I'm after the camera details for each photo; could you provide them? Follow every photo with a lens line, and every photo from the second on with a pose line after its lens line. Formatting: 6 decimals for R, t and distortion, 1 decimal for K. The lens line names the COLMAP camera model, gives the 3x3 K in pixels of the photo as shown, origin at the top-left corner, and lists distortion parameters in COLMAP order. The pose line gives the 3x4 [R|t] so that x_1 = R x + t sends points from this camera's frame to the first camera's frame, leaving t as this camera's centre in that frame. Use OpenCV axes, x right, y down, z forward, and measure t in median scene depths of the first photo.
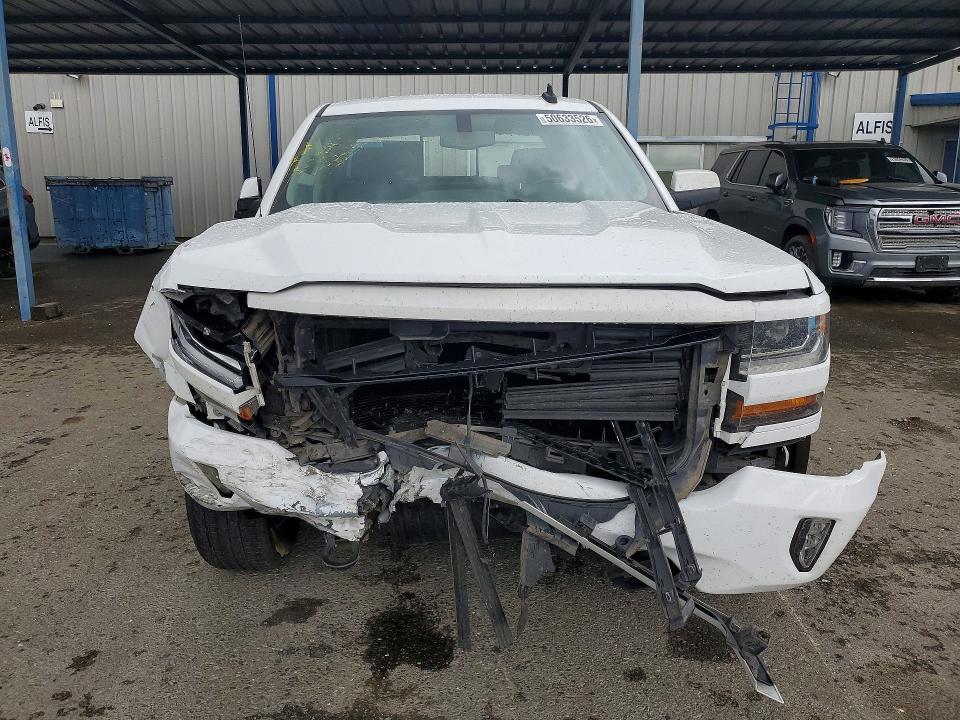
lens RADIAL K [[748.5, 0, 466.0], [0, 748.5, 353.7], [0, 0, 1]] dist [0.003776, 0.016032]
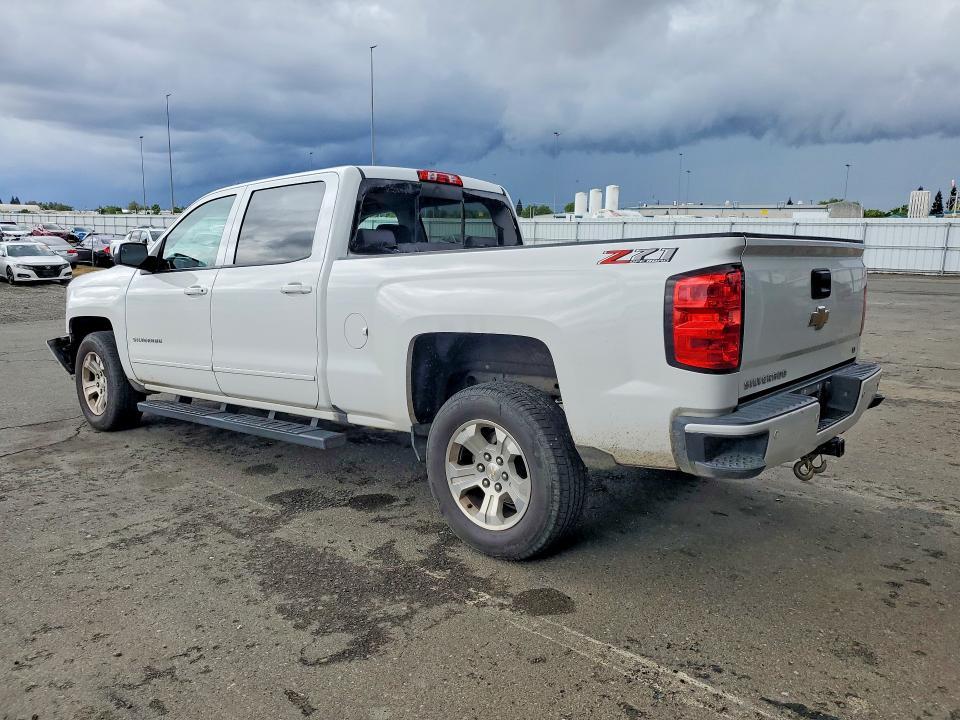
lens RADIAL K [[749.7, 0, 468.4], [0, 749.7, 360.2], [0, 0, 1]] dist [0.007779, 0.014066]
pose [[-0.660673, 0.121262, -0.740815, 1.087235], [-0.165178, 0.939196, 0.301043, -0.459235], [0.732275, 0.321257, -0.600472, 1.953567]]
